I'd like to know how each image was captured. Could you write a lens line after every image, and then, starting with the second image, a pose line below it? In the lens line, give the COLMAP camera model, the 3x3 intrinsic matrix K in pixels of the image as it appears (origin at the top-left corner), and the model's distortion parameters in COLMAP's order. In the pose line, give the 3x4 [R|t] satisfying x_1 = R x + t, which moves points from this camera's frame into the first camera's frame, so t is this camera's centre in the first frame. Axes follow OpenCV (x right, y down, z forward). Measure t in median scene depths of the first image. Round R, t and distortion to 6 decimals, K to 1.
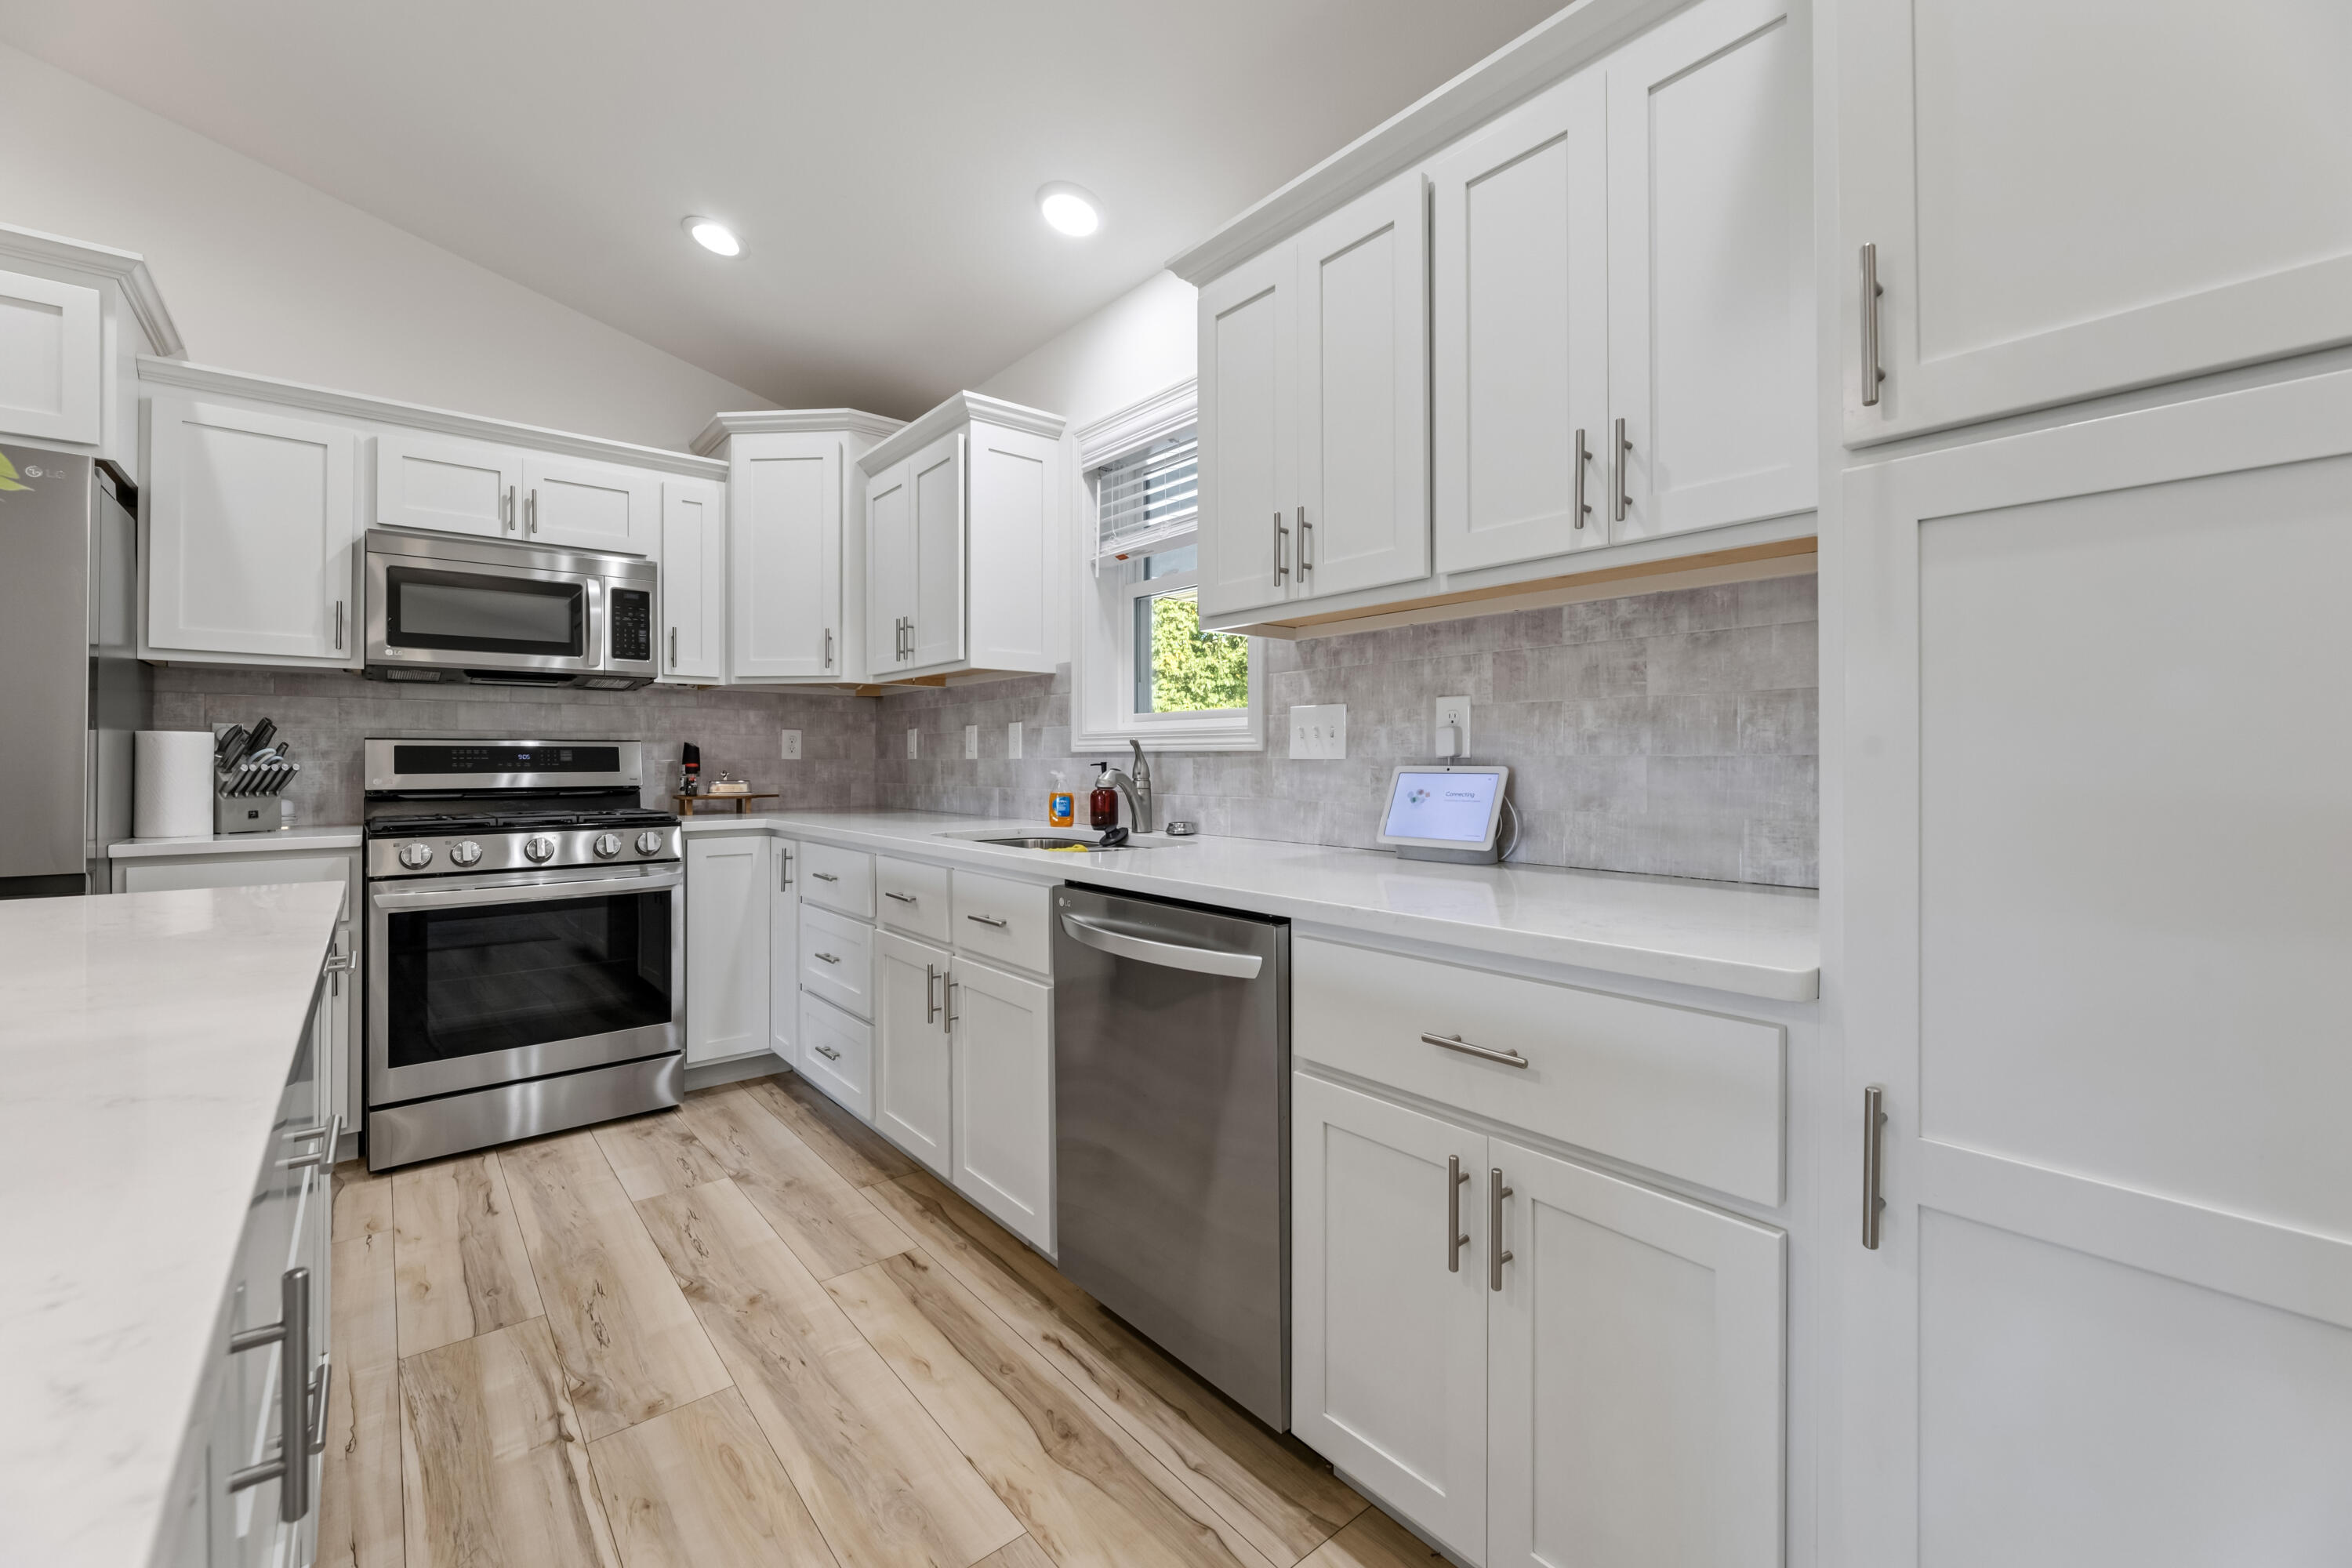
lens RADIAL K [[958.0, 0, 1187.4], [0, 958.0, 758.3], [0, 0, 1]] dist [-0.000815, -0.000055]
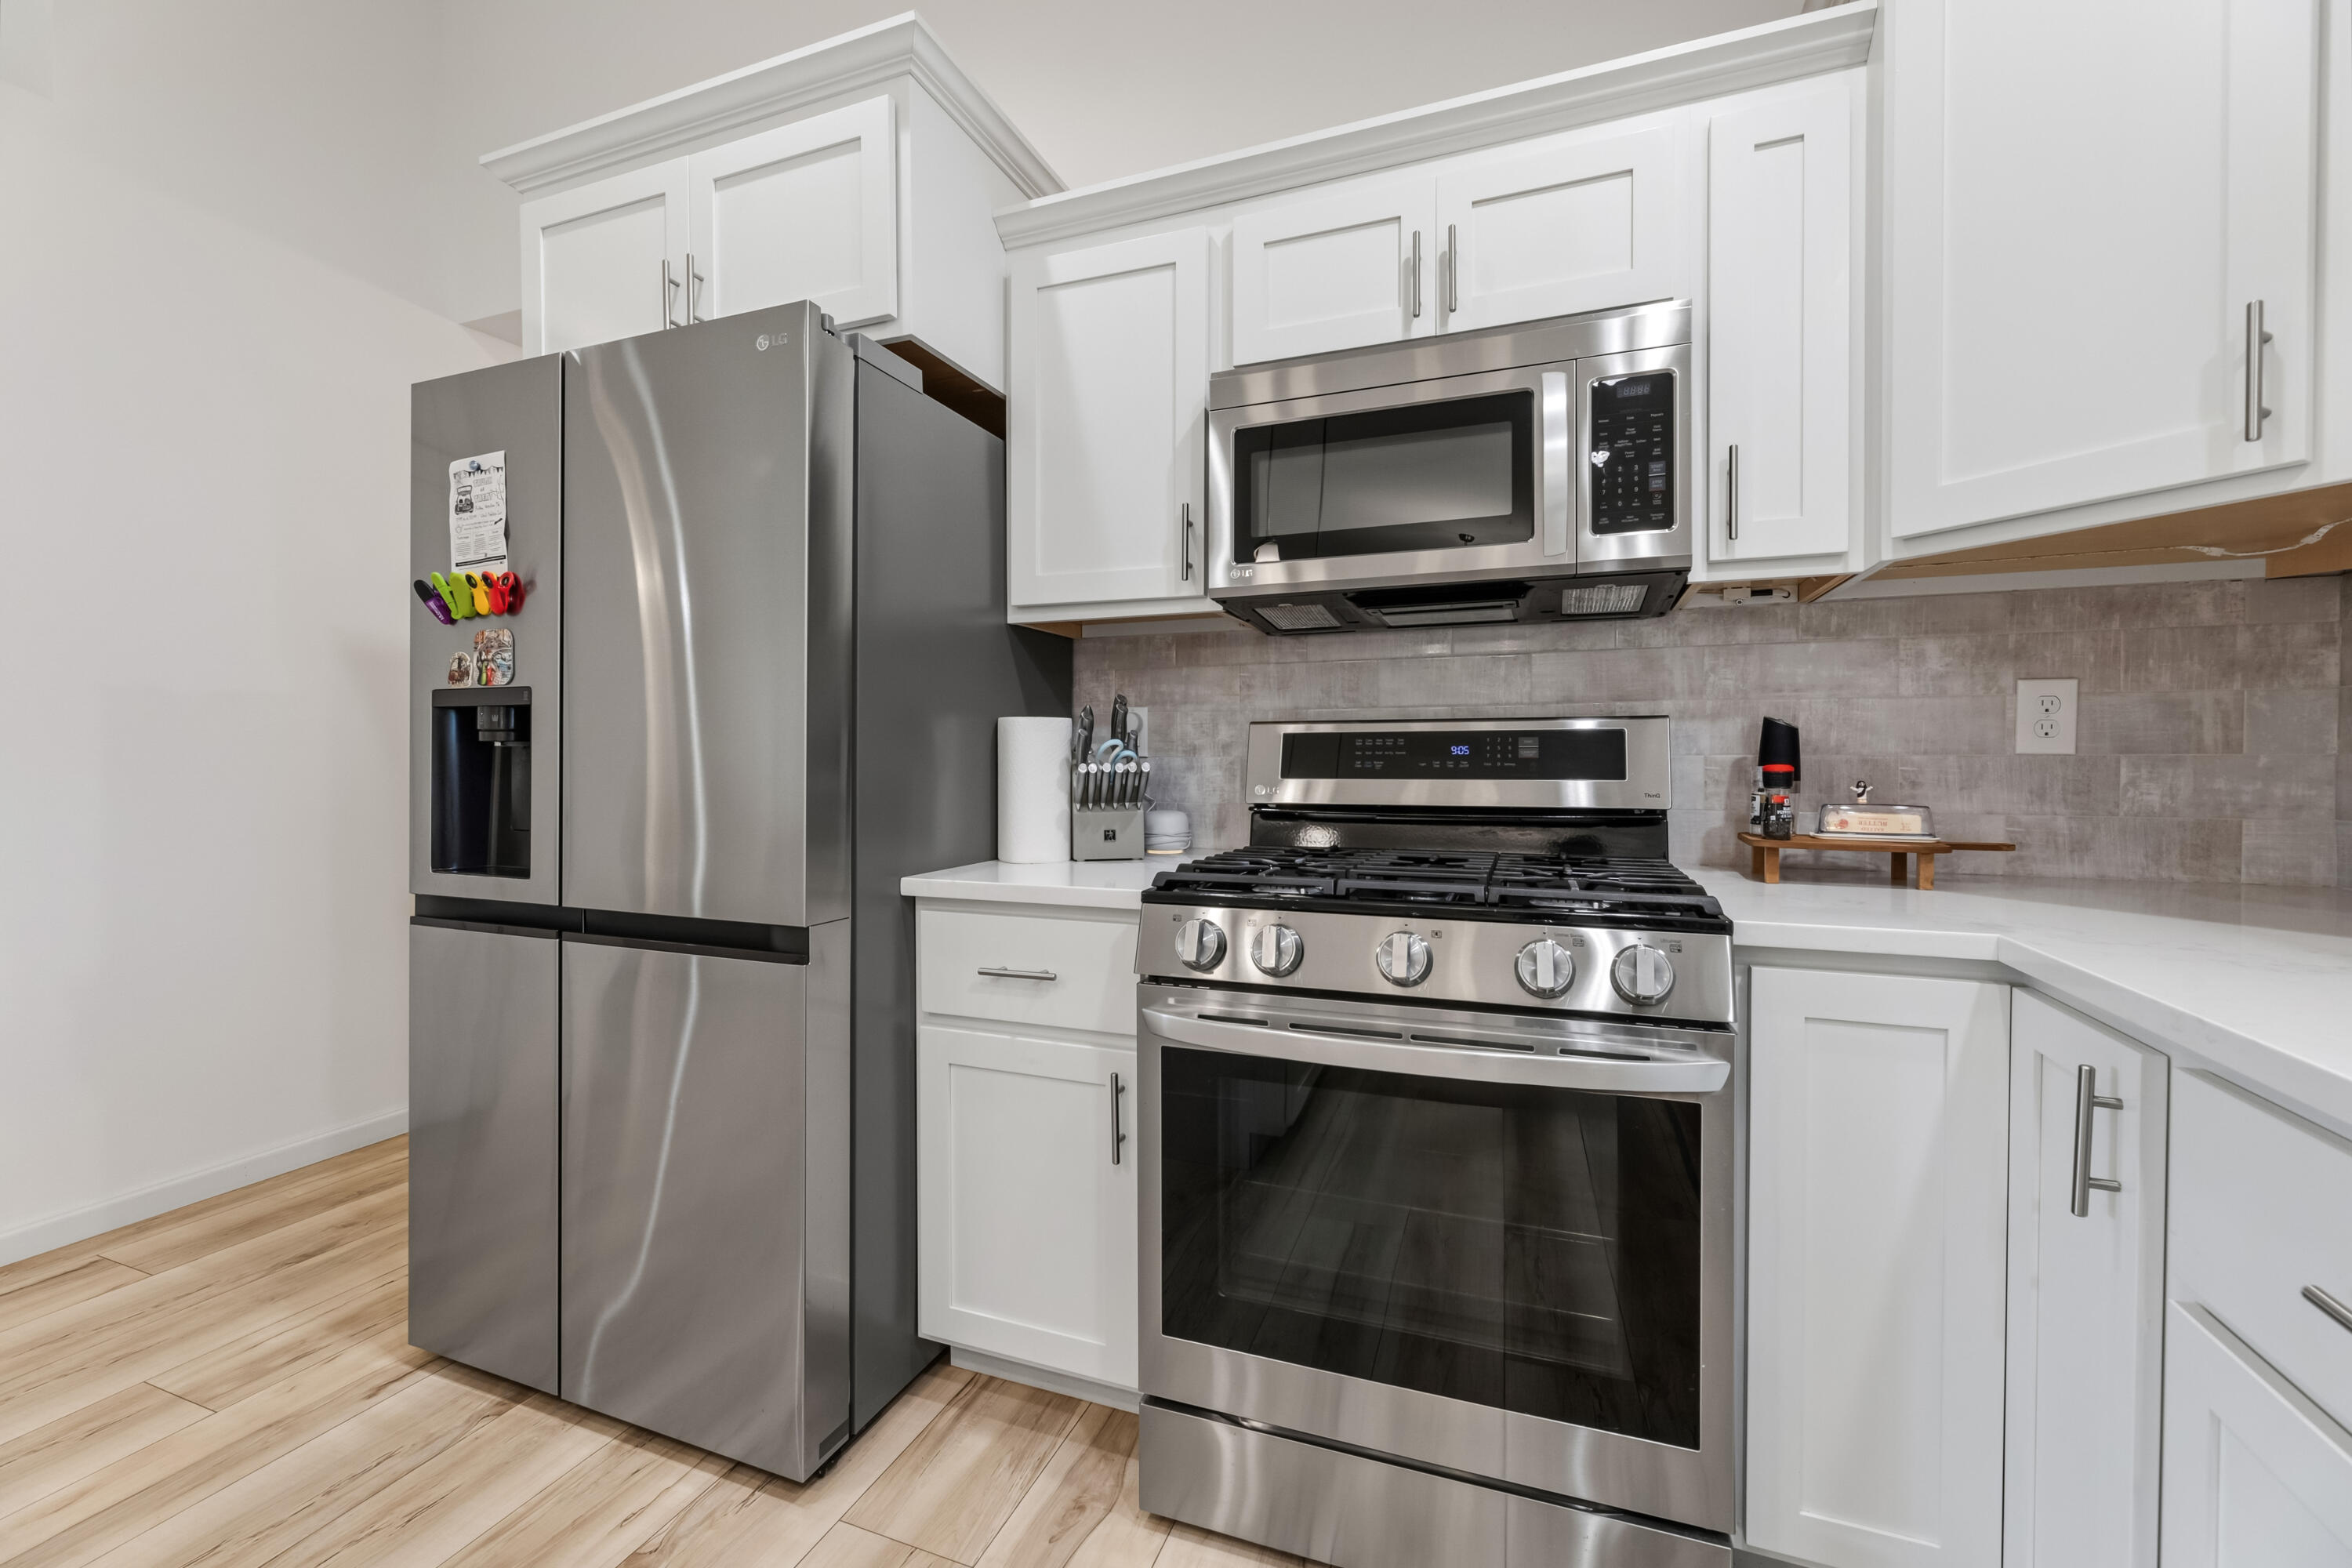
lens RADIAL K [[951.1, 0, 1185.4], [0, 951.1, 766.6], [0, 0, 1]] dist [-0.000278, 0.000058]
pose [[0.480699, 0.012045, -0.876803, -0.307551], [0.003169, 0.999875, 0.015473, -0.001237], [0.876880, -0.010217, 0.480601, 0.638539]]
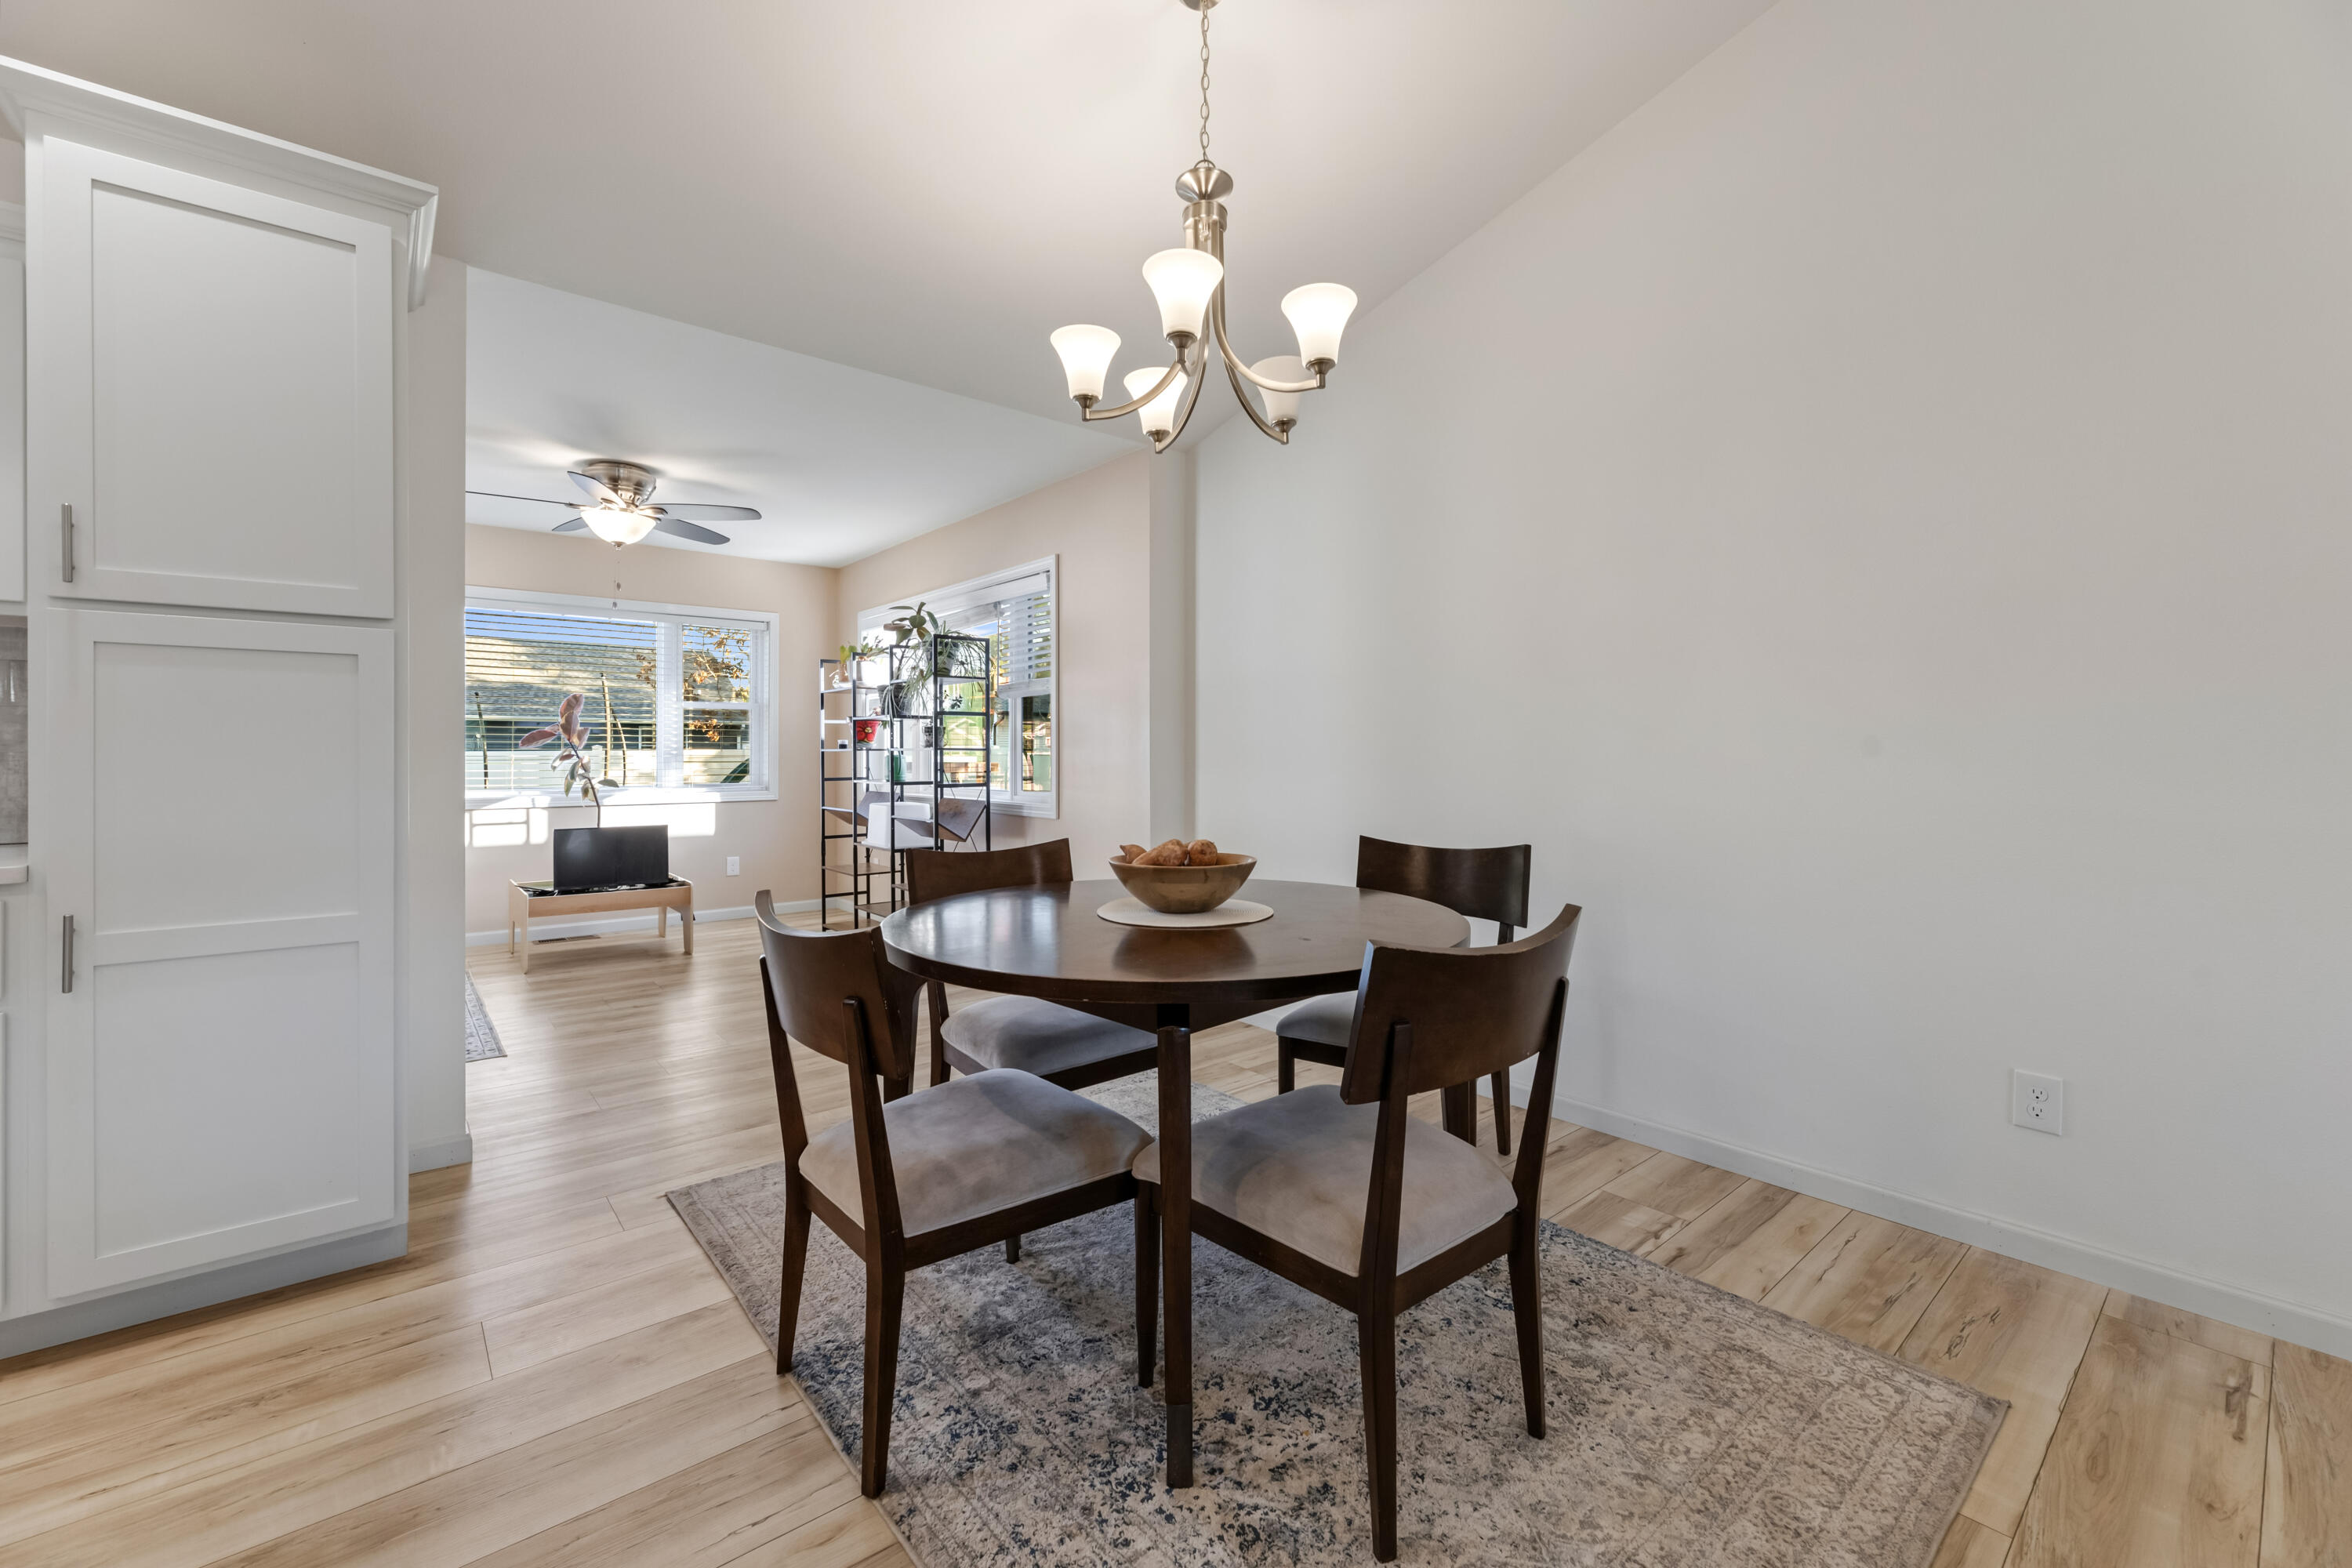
lens RADIAL K [[960.2, 0, 1183.2], [0, 960.2, 758.2], [0, 0, 1]] dist [-0.000251, 0.000048]
pose [[-0.000626, -0.002555, 0.999997, -0.371765], [-0.001251, 0.999996, 0.002554, -0.000094], [-0.999999, -0.001249, -0.000629, -0.384710]]
